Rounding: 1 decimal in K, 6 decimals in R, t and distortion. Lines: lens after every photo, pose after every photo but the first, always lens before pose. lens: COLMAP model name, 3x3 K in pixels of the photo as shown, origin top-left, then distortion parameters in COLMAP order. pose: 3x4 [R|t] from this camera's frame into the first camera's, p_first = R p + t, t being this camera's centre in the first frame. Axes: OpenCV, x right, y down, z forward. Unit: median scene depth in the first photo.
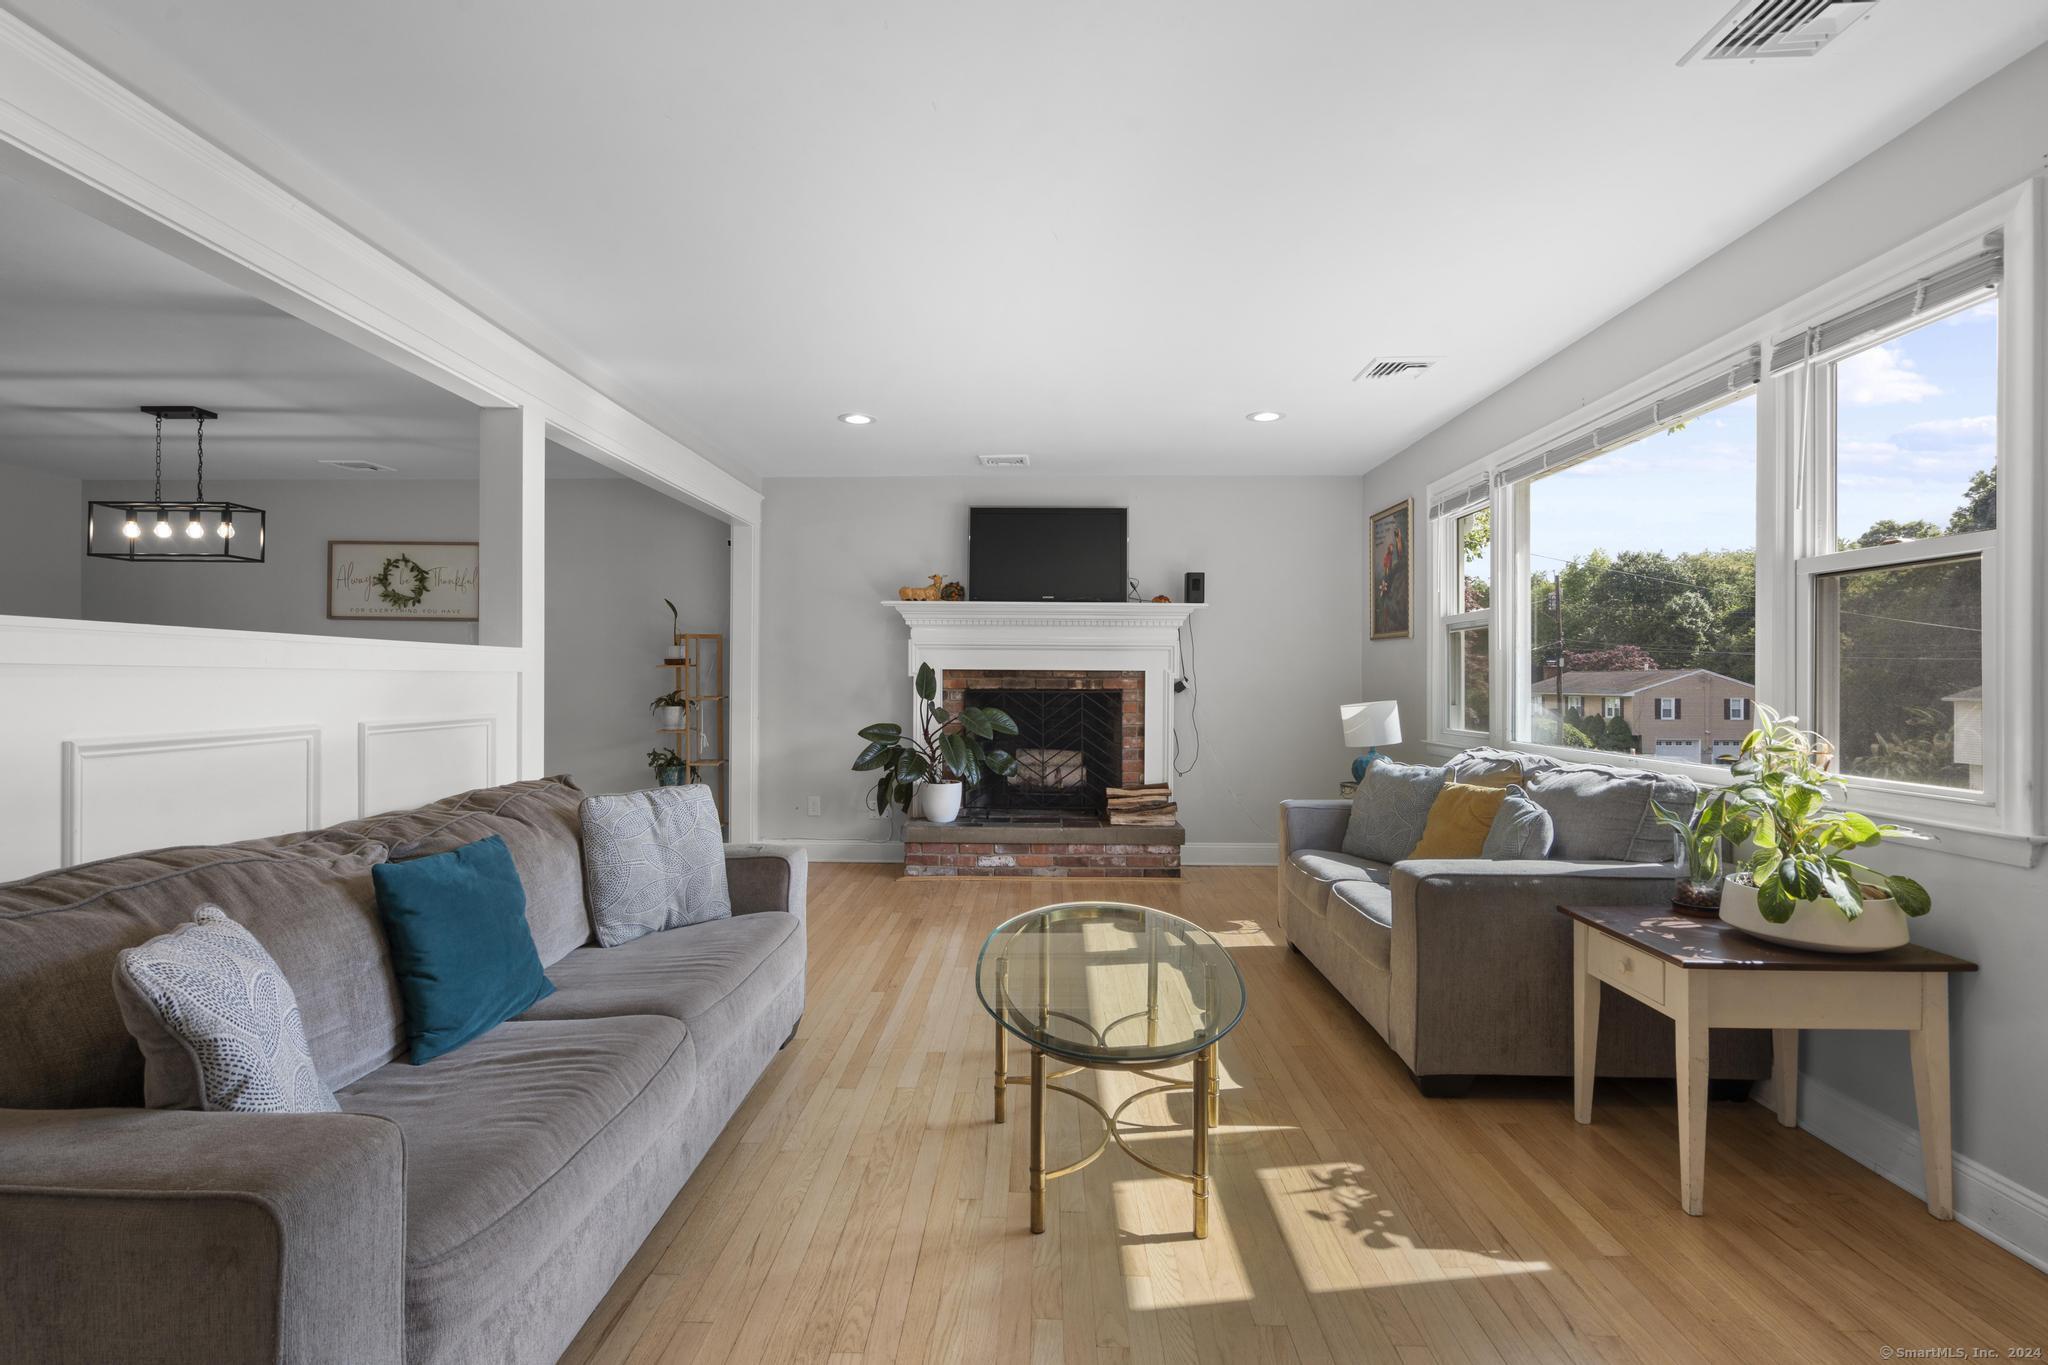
lens RADIAL K [[944.7, 0, 1023.4], [0, 944.7, 673.5], [0, 0, 1]] dist [-0.005528, 0.004745]
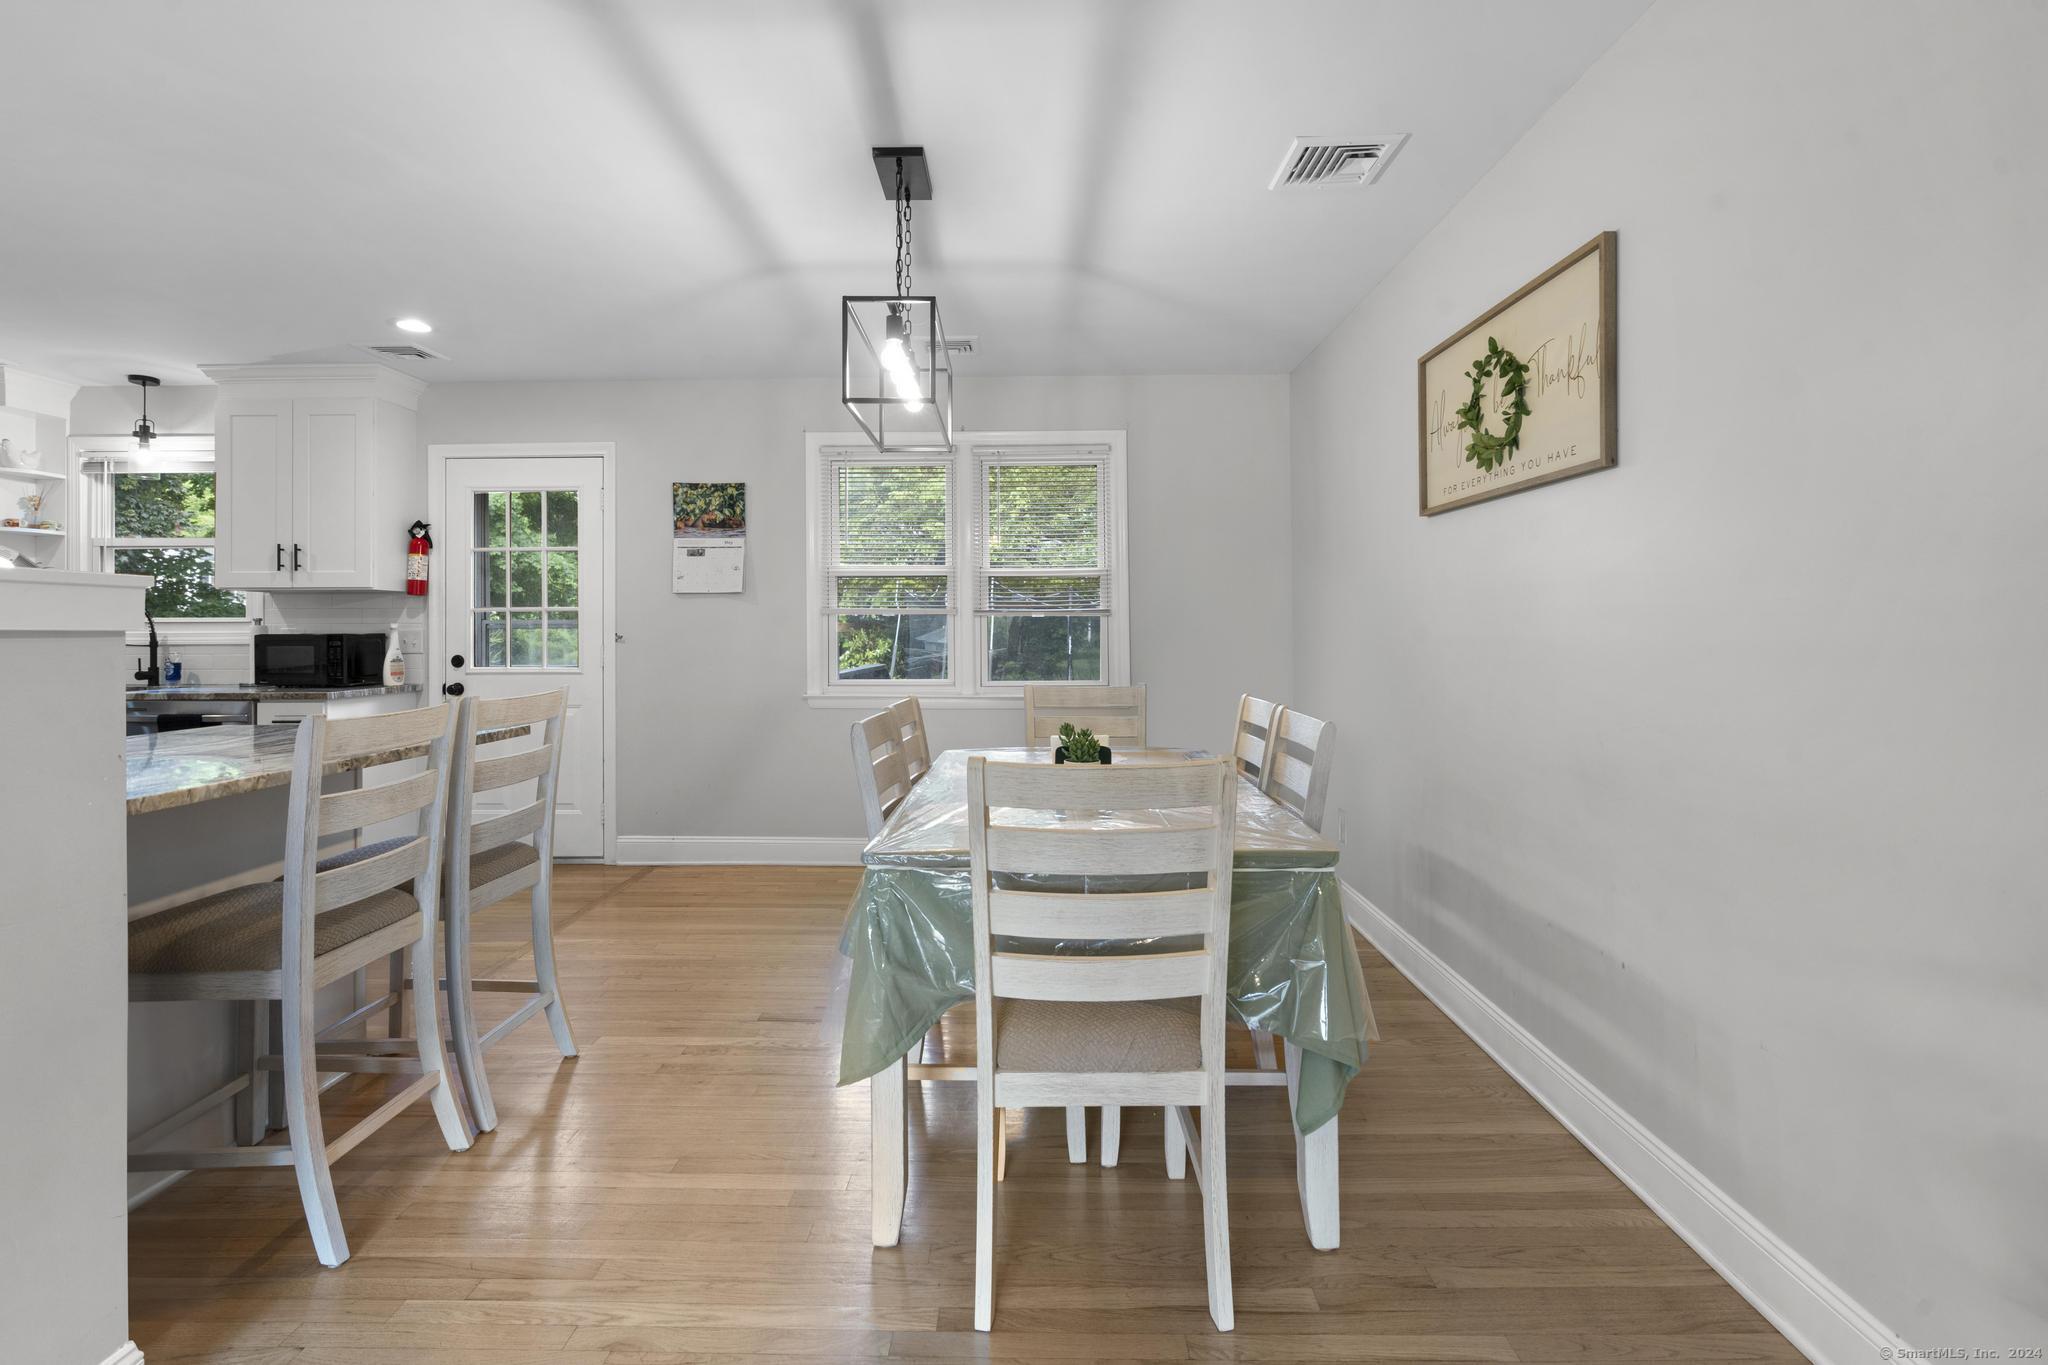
lens RADIAL K [[944.7, 0, 1024.1], [0, 944.7, 622.0], [0, 0, 1]] dist [-0.005528, 0.004745]
pose [[0.000208, -0.010361, -0.999946, -0.275406], [0.010002, 0.999896, -0.010358, -0.000600], [0.999950, -0.009999, 0.000312, 0.886331]]
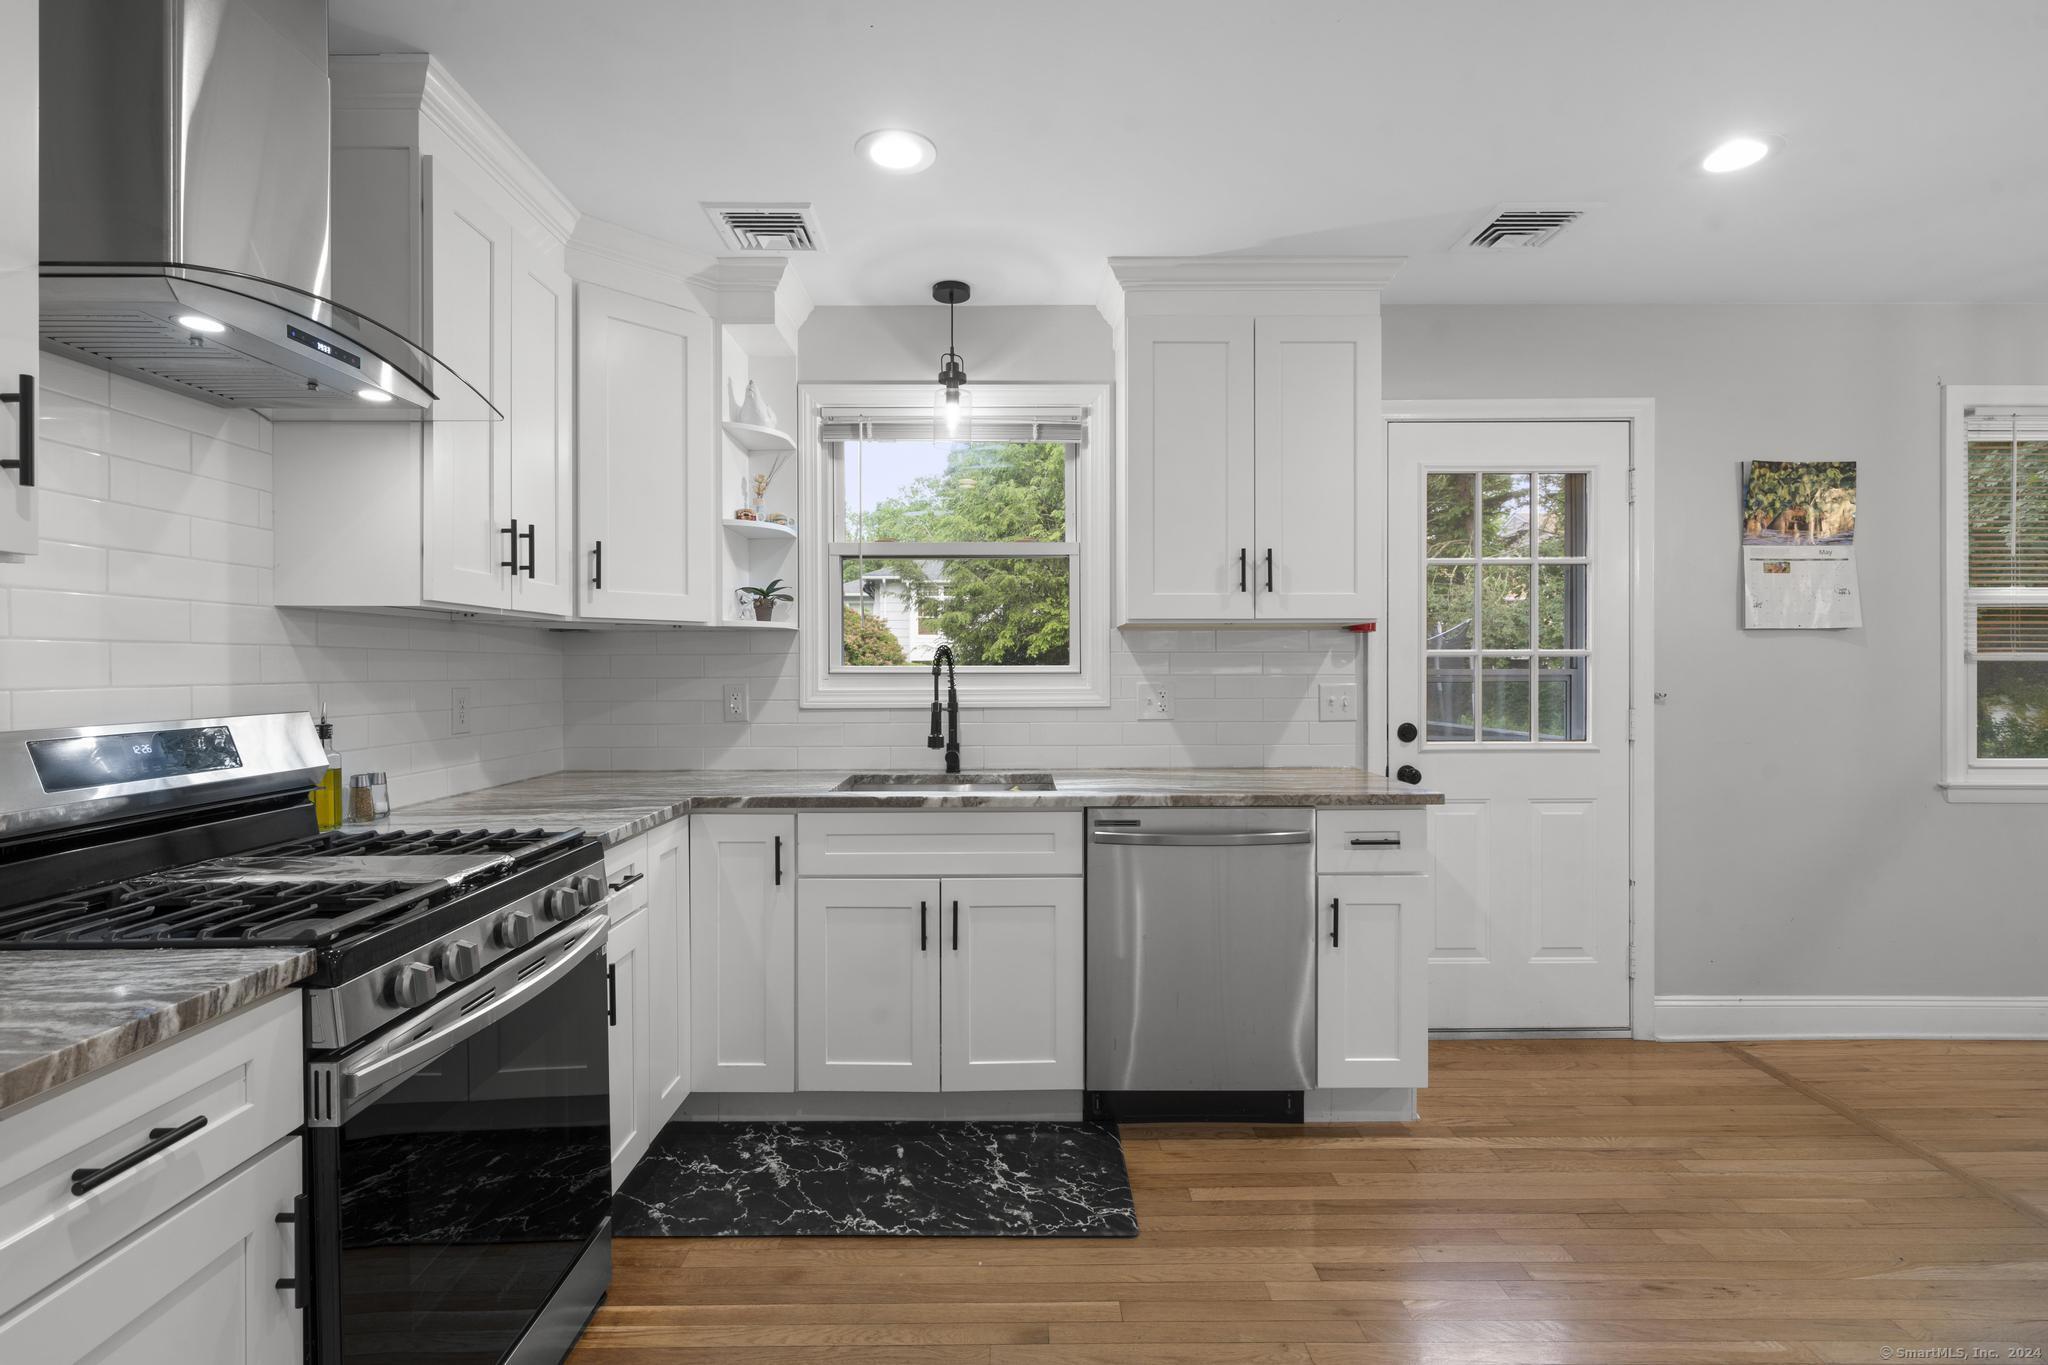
lens RADIAL K [[944.7, 0, 1009.2], [0, 944.7, 677.6], [0, 0, 1]] dist [-0.005528, 0.004745]
pose [[0.028649, 0.003940, -0.999582, -0.584244], [0.010845, 0.999932, 0.004252, -0.016980], [0.999531, -0.010962, 0.028604, 0.104611]]
